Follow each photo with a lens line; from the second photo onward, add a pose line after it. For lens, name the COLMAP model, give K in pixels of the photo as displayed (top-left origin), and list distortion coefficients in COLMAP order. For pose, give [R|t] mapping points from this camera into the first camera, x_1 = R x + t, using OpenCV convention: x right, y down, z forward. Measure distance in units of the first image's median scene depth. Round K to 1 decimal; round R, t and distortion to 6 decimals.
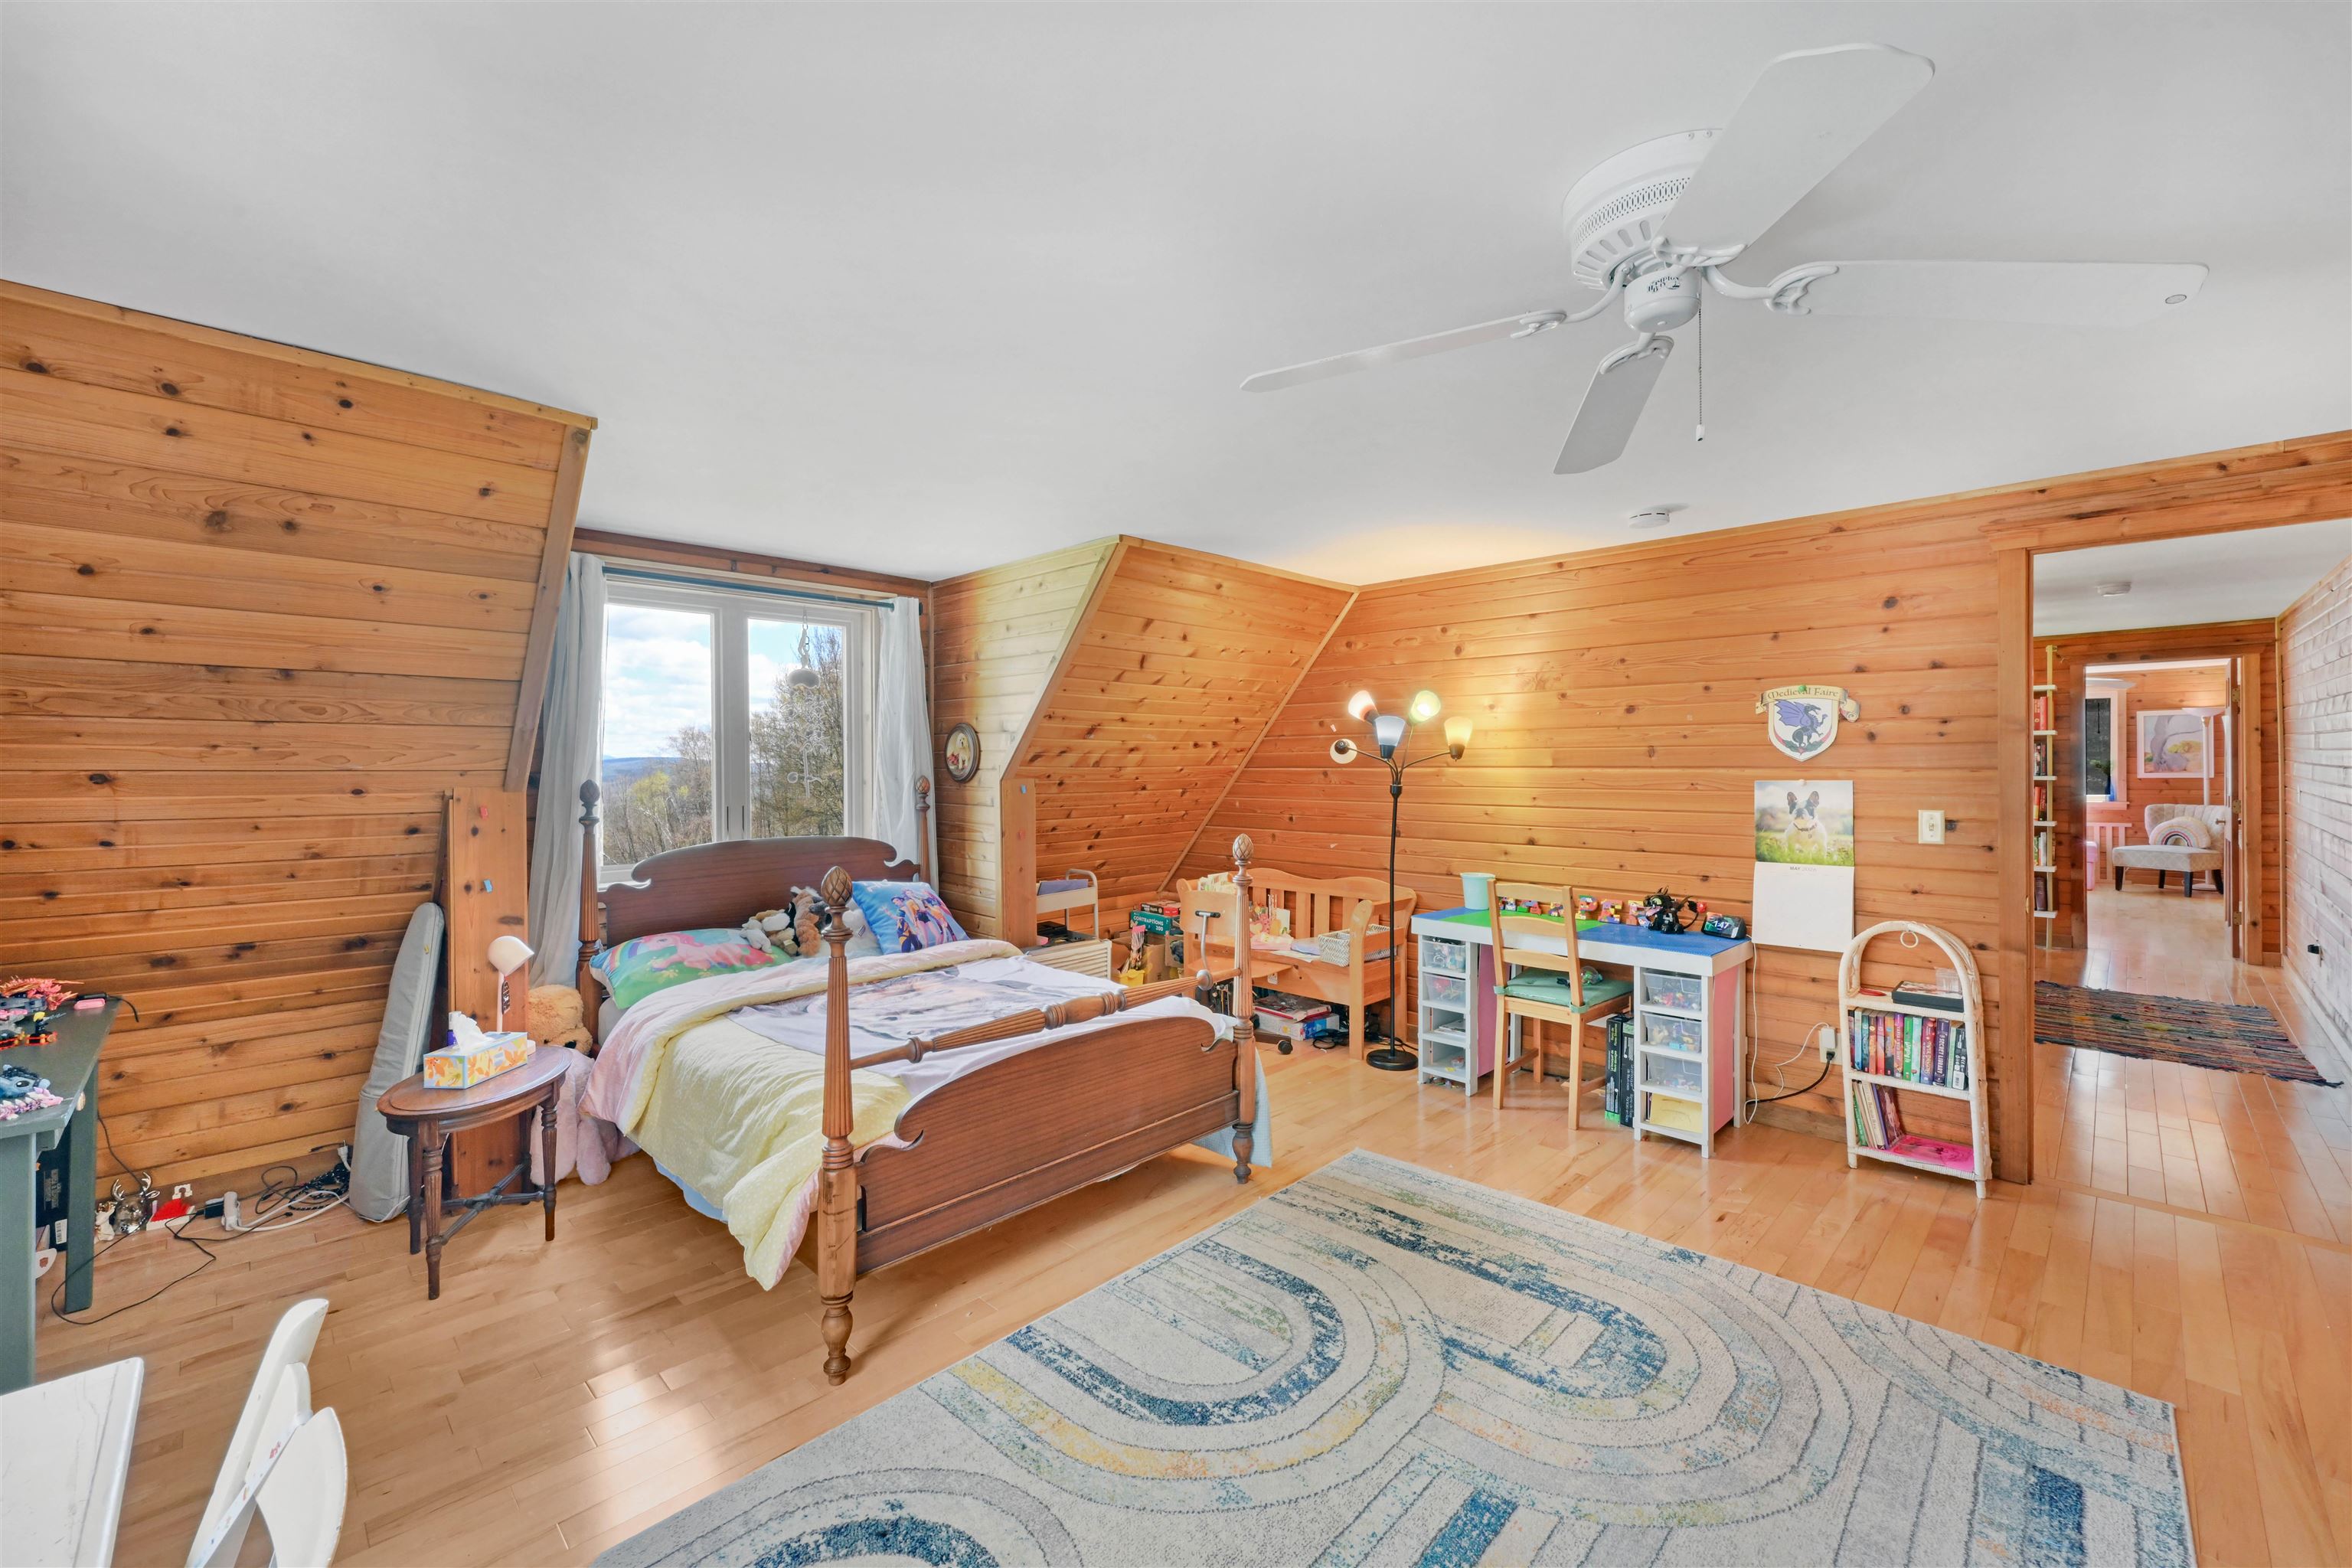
lens RADIAL K [[937.9, 0, 1195.6], [0, 937.9, 769.8], [0, 0, 1]] dist [-0.002591, 0.000587]
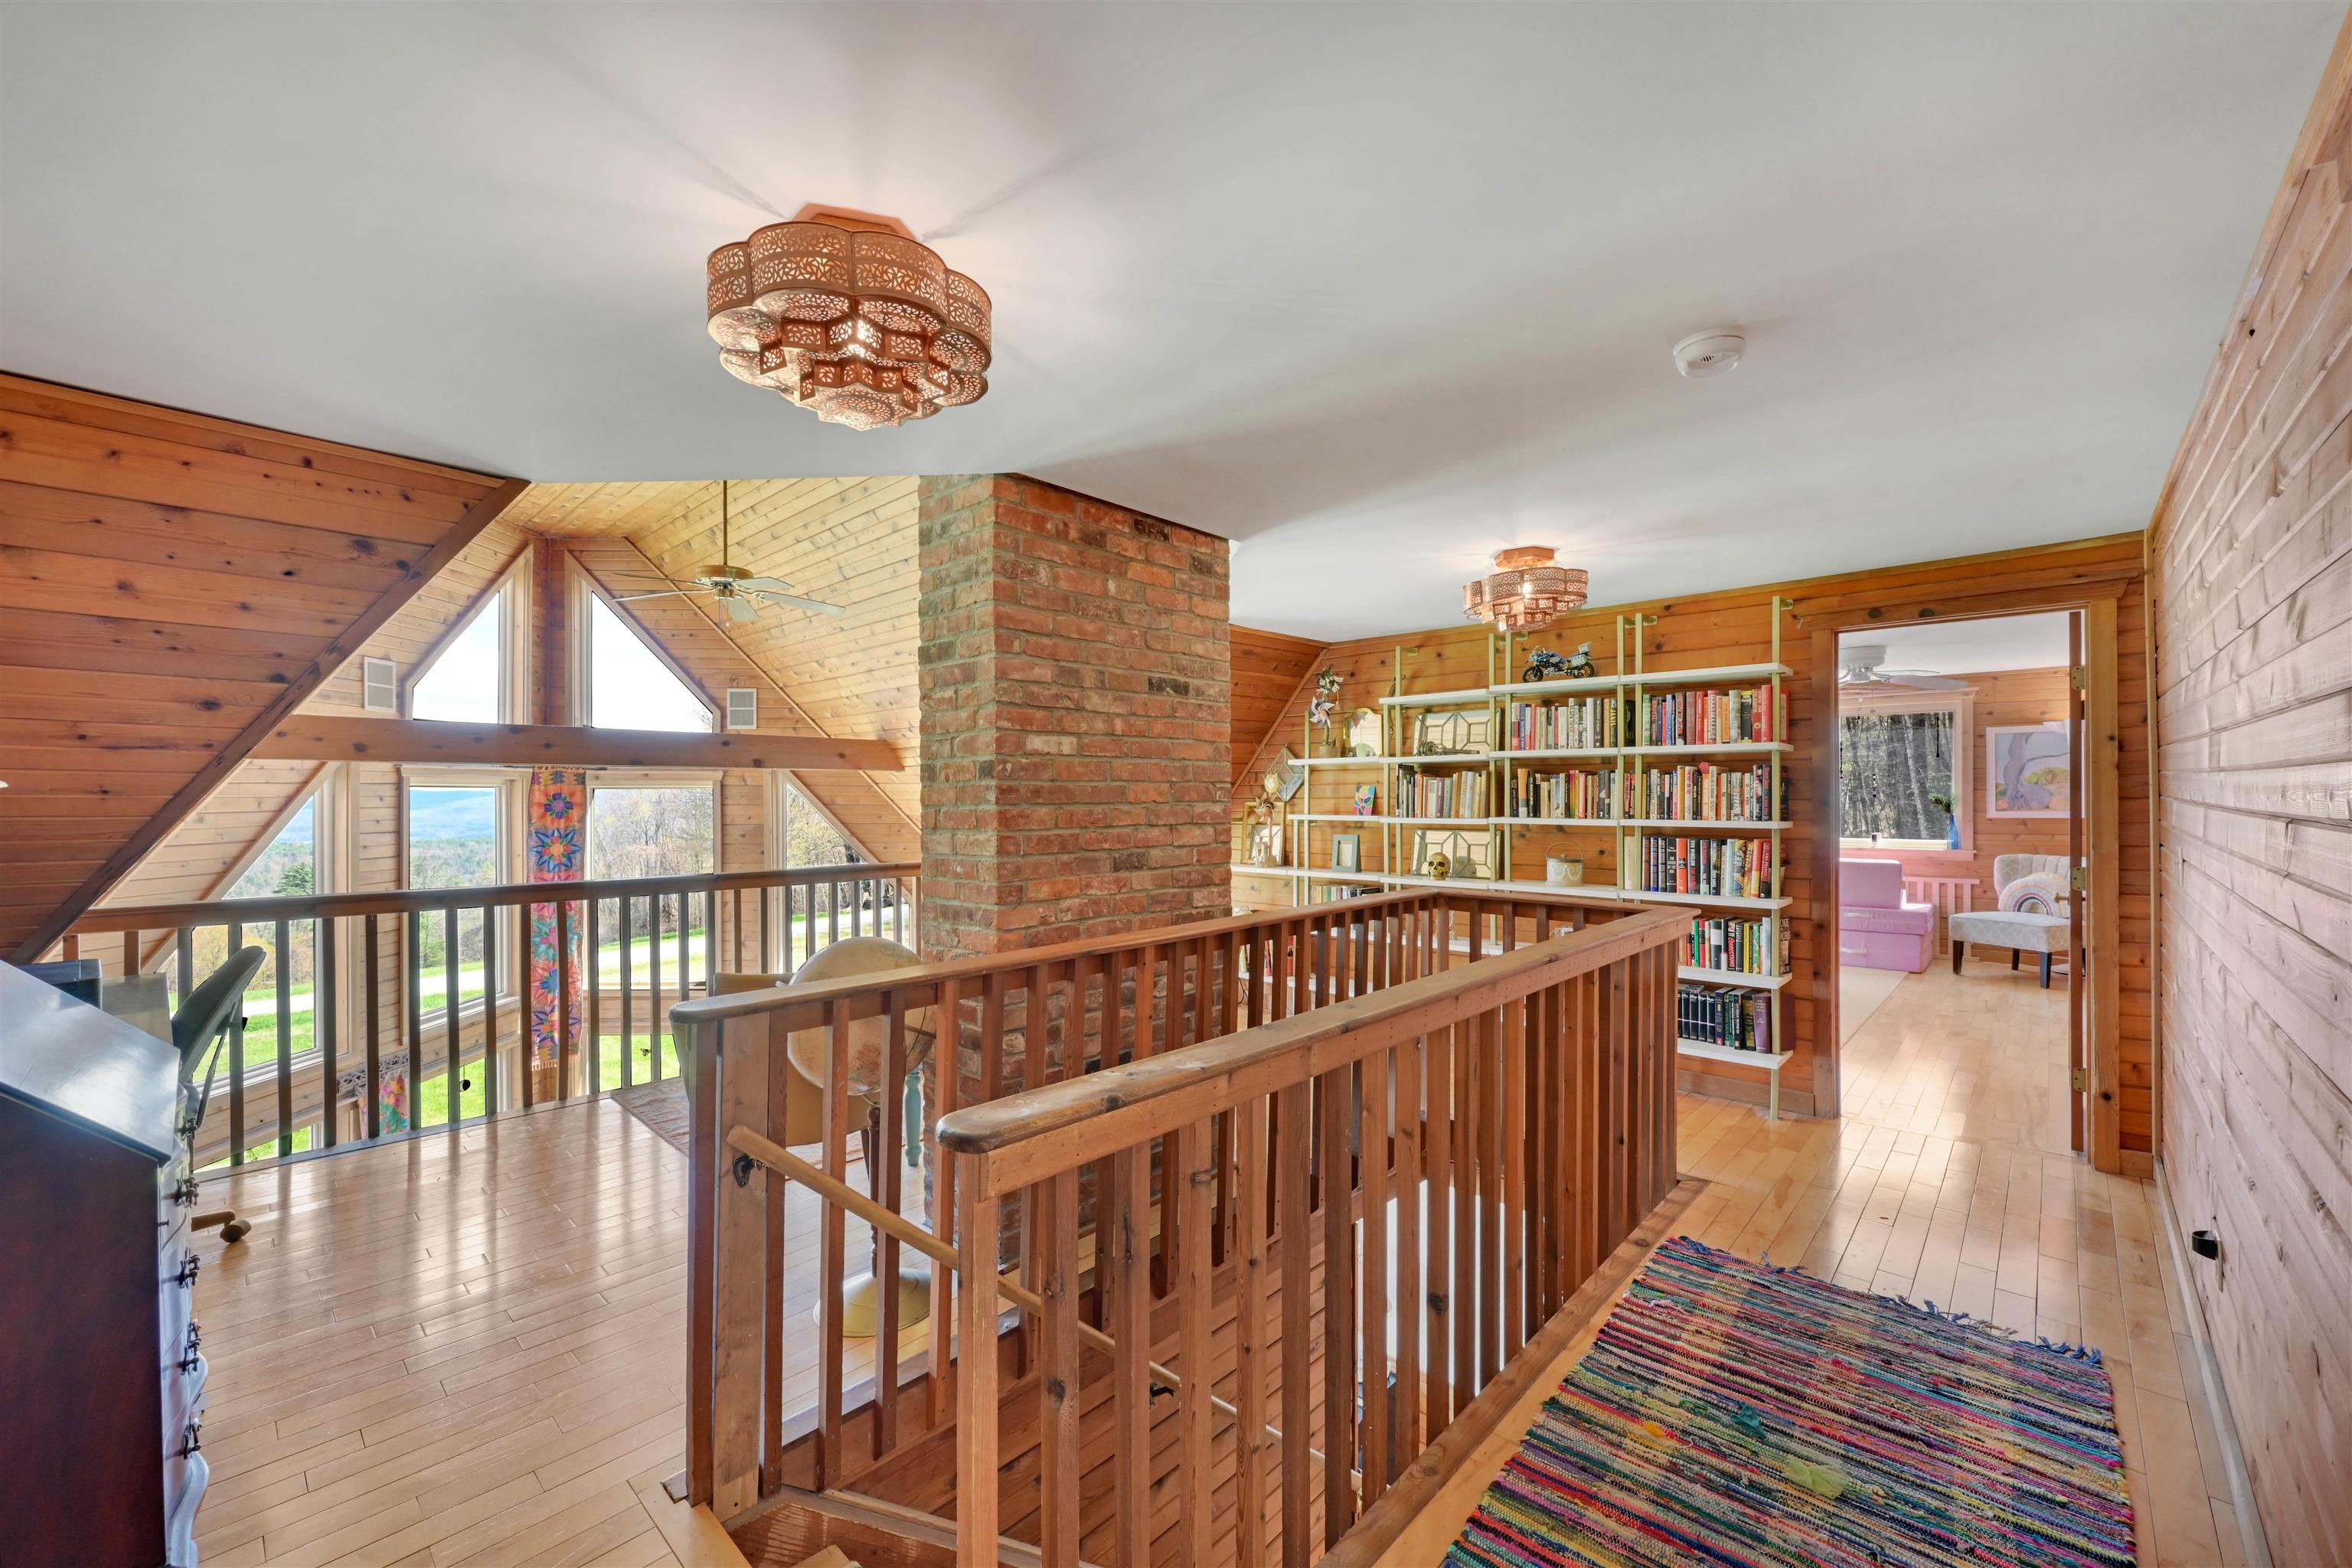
lens RADIAL K [[937.9, 0, 1175.6], [0, 937.9, 796.6], [0, 0, 1]] dist [-0.002591, 0.000587]
pose [[0.999463, 0.003762, 0.032551, 0.571184], [-0.003669, 0.999989, -0.002932, -0.005835], [-0.032562, 0.002811, 0.999466, 0.472270]]
